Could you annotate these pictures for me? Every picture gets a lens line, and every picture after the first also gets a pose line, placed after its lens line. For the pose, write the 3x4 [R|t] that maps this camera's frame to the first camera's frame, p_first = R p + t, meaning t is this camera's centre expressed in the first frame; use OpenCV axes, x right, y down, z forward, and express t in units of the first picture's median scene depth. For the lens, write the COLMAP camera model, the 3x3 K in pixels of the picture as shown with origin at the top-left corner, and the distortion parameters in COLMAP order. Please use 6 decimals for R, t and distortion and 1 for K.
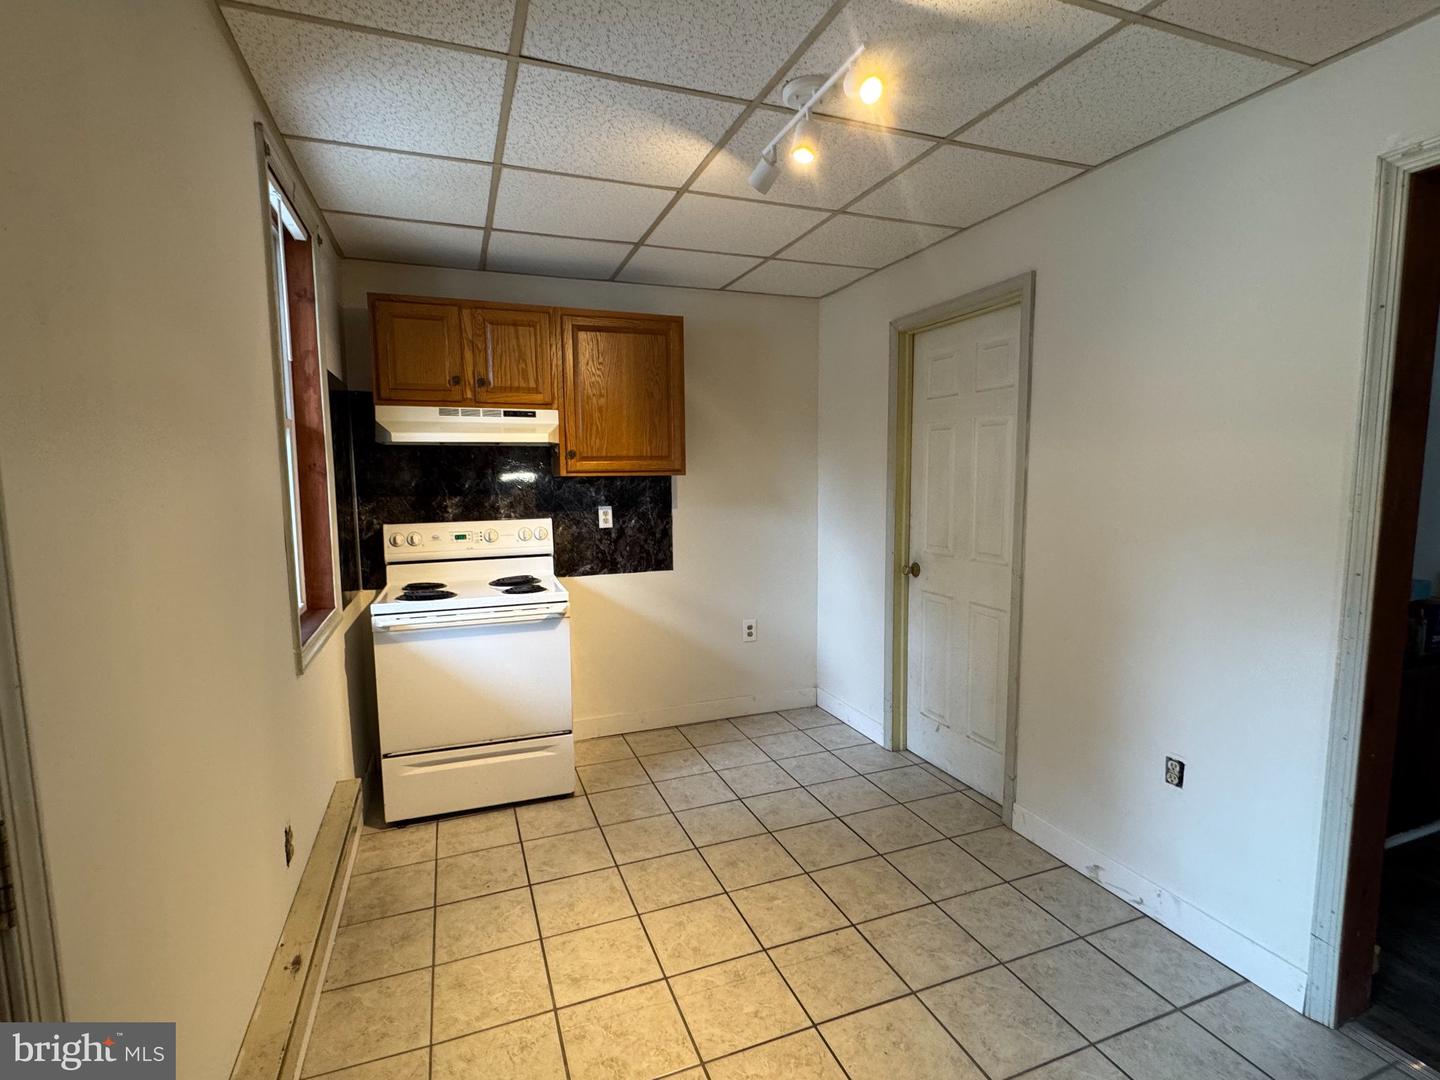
lens RADIAL K [[706.3, 0, 723.7], [0, 706.3, 539.2], [0, 0, 1]] dist [-0.003450, 0.000066]
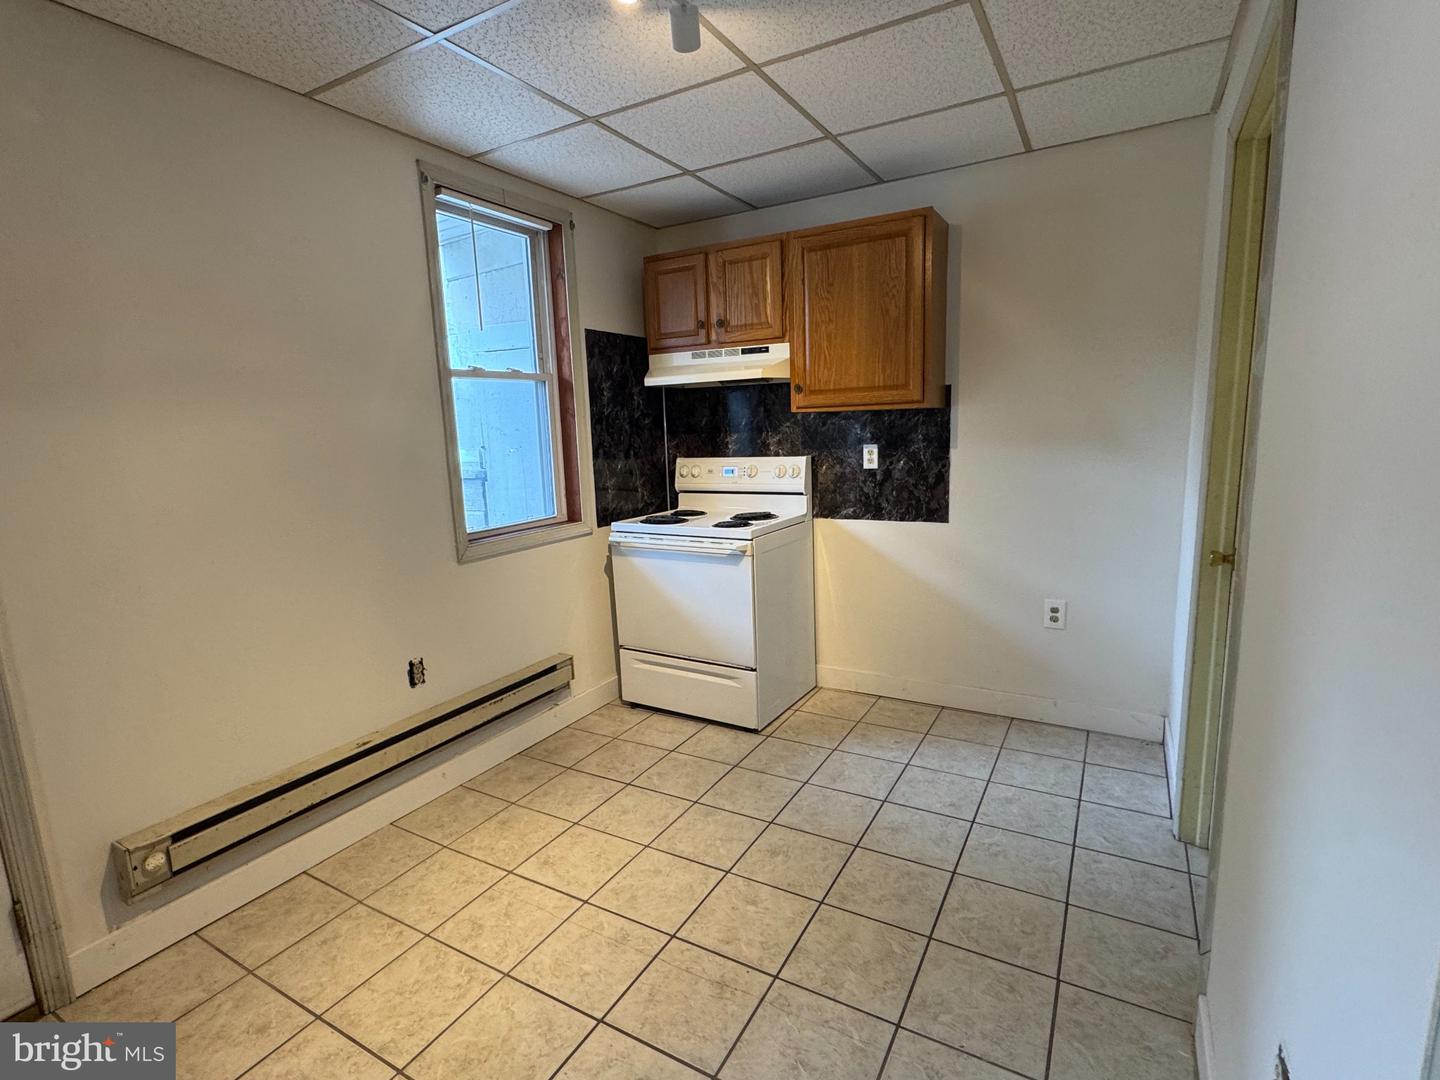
lens RADIAL K [[706.3, 0, 723.7], [0, 706.3, 539.2], [0, 0, 1]] dist [-0.003450, 0.000066]
pose [[0.623928, 0.114625, -0.773030, 0.462505], [-0.047918, 0.992935, 0.108557, -0.016887], [0.780011, -0.030690, 0.625012, 0.310635]]
